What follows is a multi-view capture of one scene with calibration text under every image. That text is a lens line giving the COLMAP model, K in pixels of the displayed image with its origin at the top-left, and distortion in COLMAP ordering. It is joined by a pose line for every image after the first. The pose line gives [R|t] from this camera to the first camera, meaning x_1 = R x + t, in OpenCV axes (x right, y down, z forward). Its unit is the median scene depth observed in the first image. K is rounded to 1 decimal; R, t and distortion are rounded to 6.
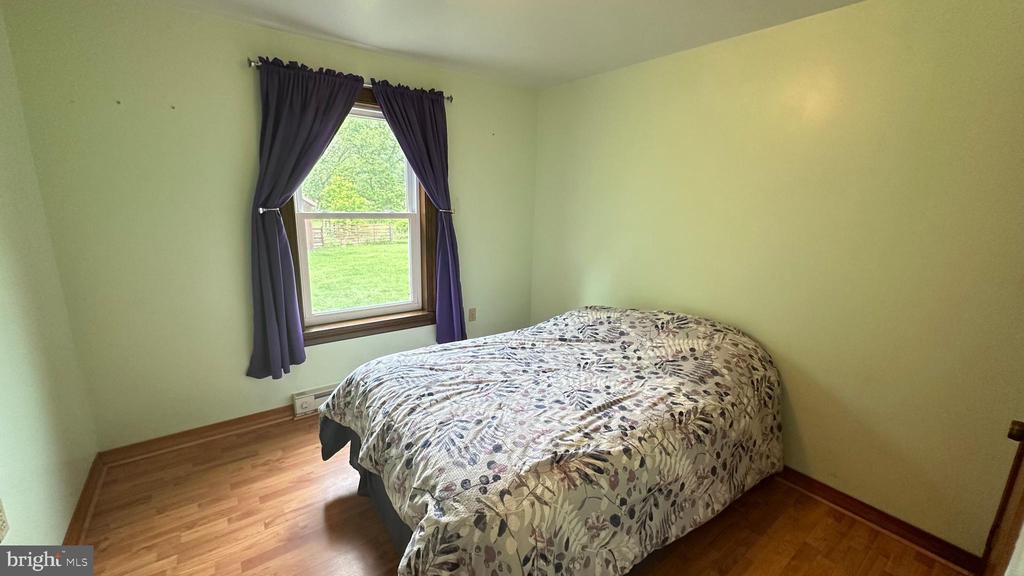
lens RADIAL K [[409.2, 0, 510.1], [0, 409.2, 290.0], [0, 0, 1]] dist [-0.001071, 0.000391]
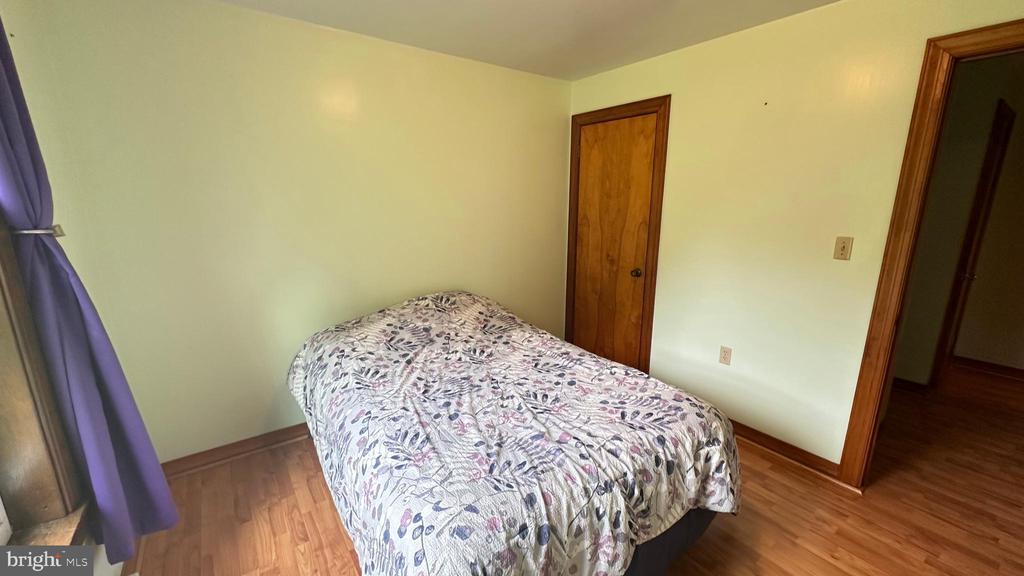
lens RADIAL K [[409.2, 0, 511.1], [0, 409.2, 286.7], [0, 0, 1]] dist [-0.001071, 0.000391]
pose [[0.004659, -0.243142, 0.969979, -0.785179], [0.215395, 0.947465, 0.236464, -0.216079], [-0.976516, 0.207827, 0.056786, 0.879491]]
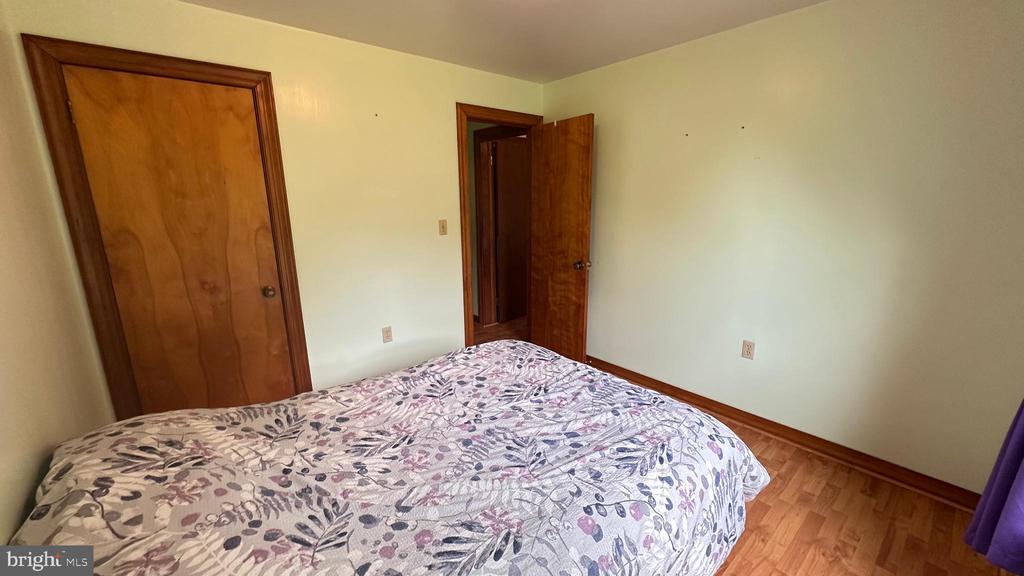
lens RADIAL K [[409.2, 0, 515.2], [0, 409.2, 283.1], [0, 0, 1]] dist [-0.001071, 0.000391]
pose [[-0.997303, -0.000321, -0.073400, 0.052952], [-0.030918, 0.908785, 0.416118, -0.342427], [0.066572, 0.417265, -0.906343, 1.595924]]
